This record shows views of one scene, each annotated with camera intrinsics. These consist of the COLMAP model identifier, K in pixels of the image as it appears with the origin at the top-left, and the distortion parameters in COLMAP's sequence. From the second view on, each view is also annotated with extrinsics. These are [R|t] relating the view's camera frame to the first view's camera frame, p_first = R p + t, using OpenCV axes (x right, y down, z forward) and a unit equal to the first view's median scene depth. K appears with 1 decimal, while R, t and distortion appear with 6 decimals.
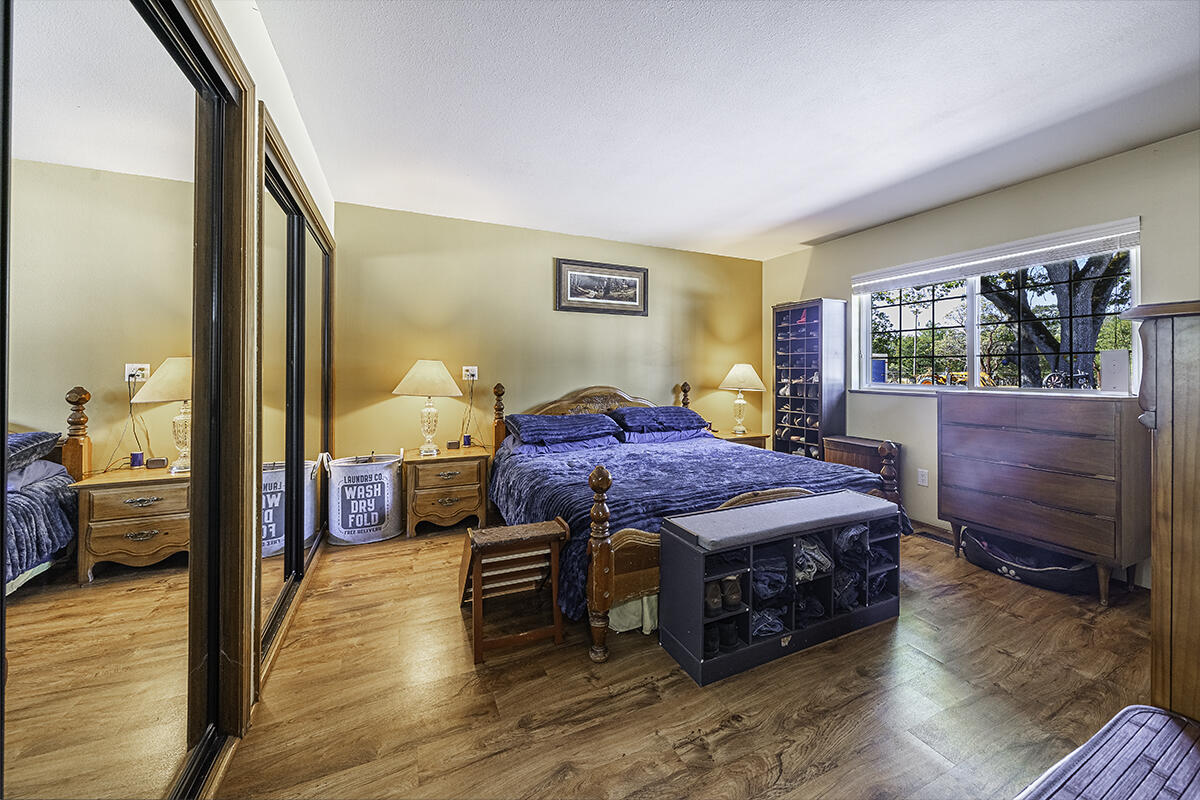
lens RADIAL K [[436.7, 0, 600.3], [0, 436.7, 370.2], [0, 0, 1]] dist [-0.005870, -0.000239]
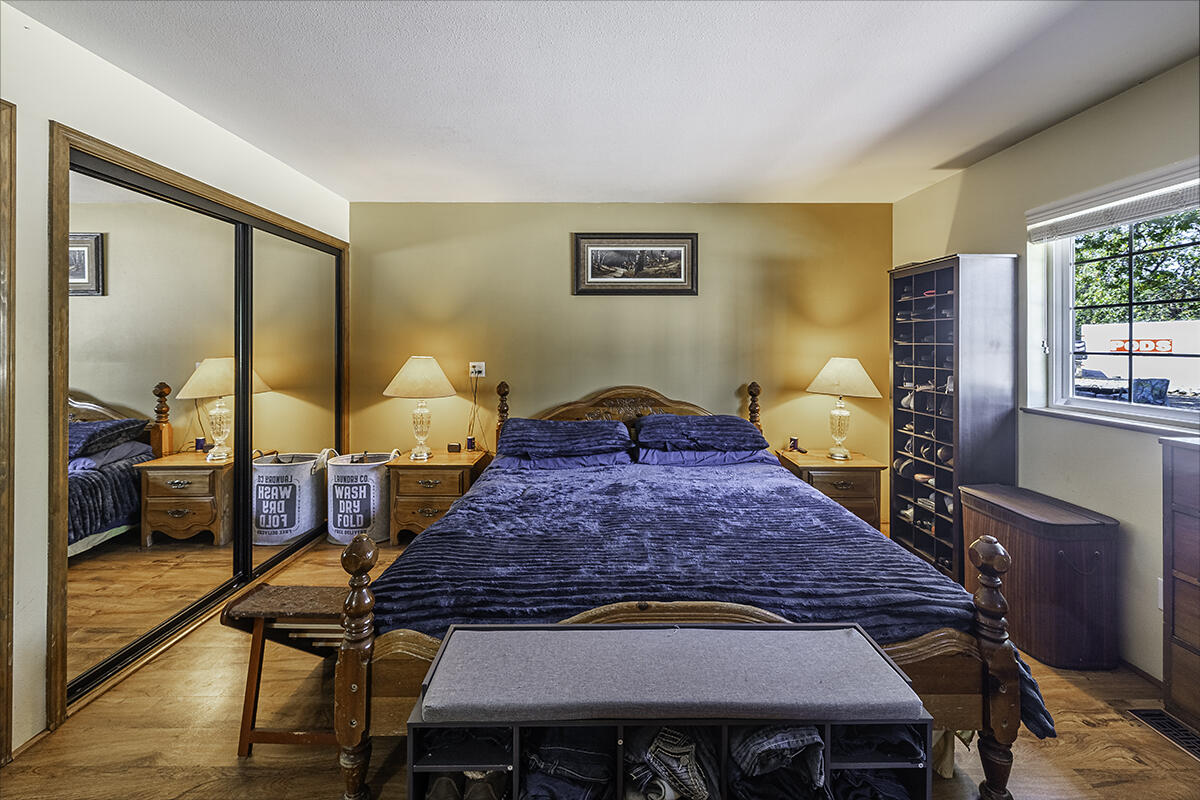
lens RADIAL K [[453.2, 0, 599.5], [0, 453.2, 346.5], [0, 0, 1]] dist [-0.000286, -0.000054]
pose [[0.914487, -0.002810, -0.404604, 0.301910], [0.004944, 0.999979, 0.004228, -0.041887], [0.404584, -0.005867, 0.914482, 0.222393]]
